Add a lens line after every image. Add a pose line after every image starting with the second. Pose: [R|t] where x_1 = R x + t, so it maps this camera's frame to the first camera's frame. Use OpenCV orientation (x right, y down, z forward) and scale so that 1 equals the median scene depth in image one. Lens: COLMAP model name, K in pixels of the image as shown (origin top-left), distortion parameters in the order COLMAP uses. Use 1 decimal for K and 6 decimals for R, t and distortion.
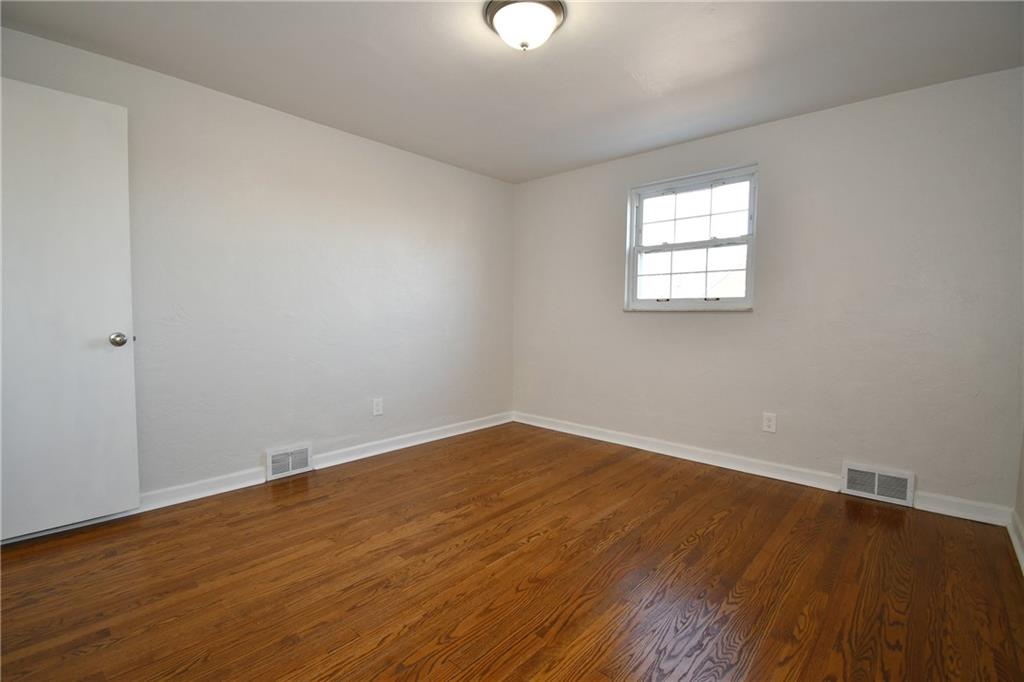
lens RADIAL K [[458.3, 0, 509.5], [0, 458.3, 338.2], [0, 0, 1]] dist [0.025058, -0.026561]
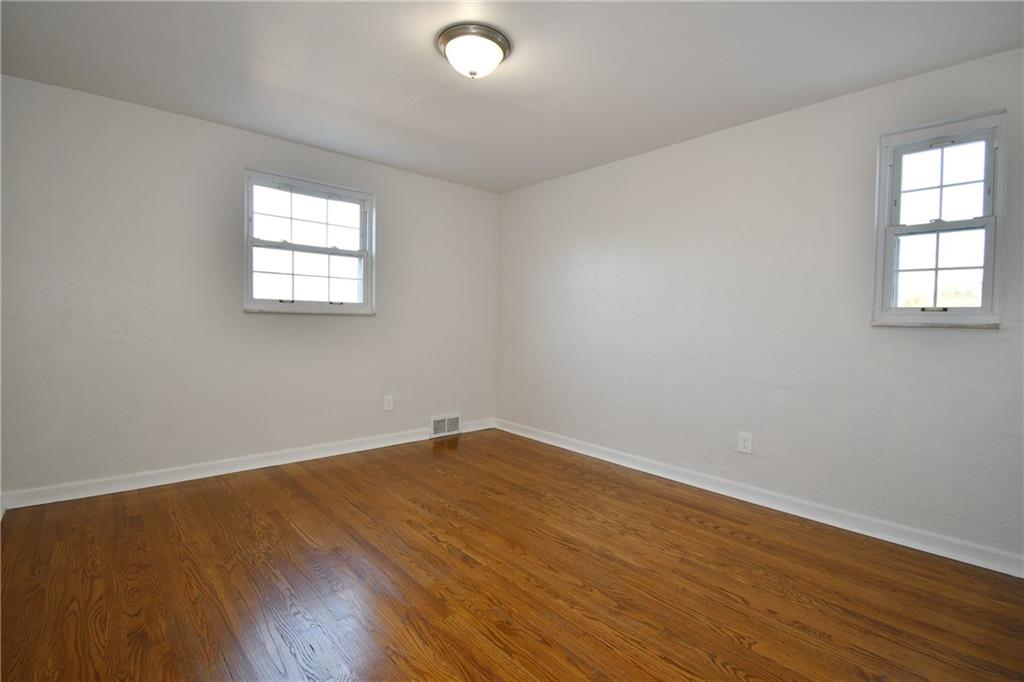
lens RADIAL K [[478.3, 0, 508.7], [0, 478.3, 334.5], [0, 0, 1]] dist [-0.002021, -0.000691]
pose [[0.113081, -0.035534, 0.992950, -0.783628], [0.032754, 0.998950, 0.032019, -0.041184], [-0.993046, 0.028903, 0.114126, 0.576498]]
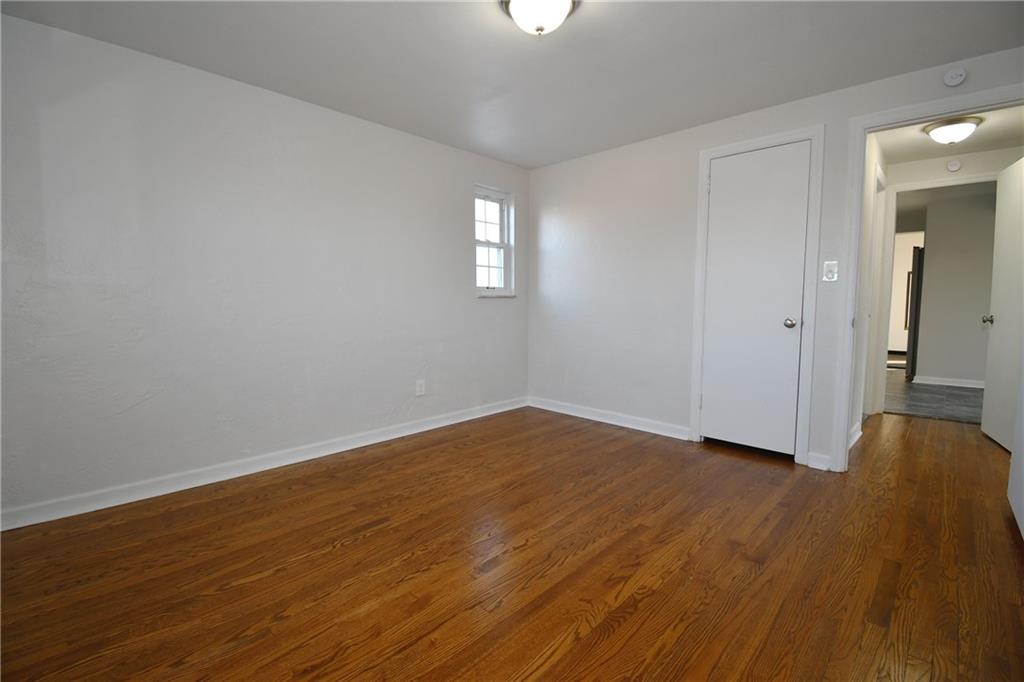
lens RADIAL K [[458.3, 0, 509.5], [0, 458.3, 338.2], [0, 0, 1]] dist [0.025058, -0.026561]
pose [[-0.999582, -0.011512, 0.026514, 0.044714], [-0.007875, 0.991029, 0.133418, -0.072872], [-0.027812, 0.133153, -0.990705, 1.488767]]
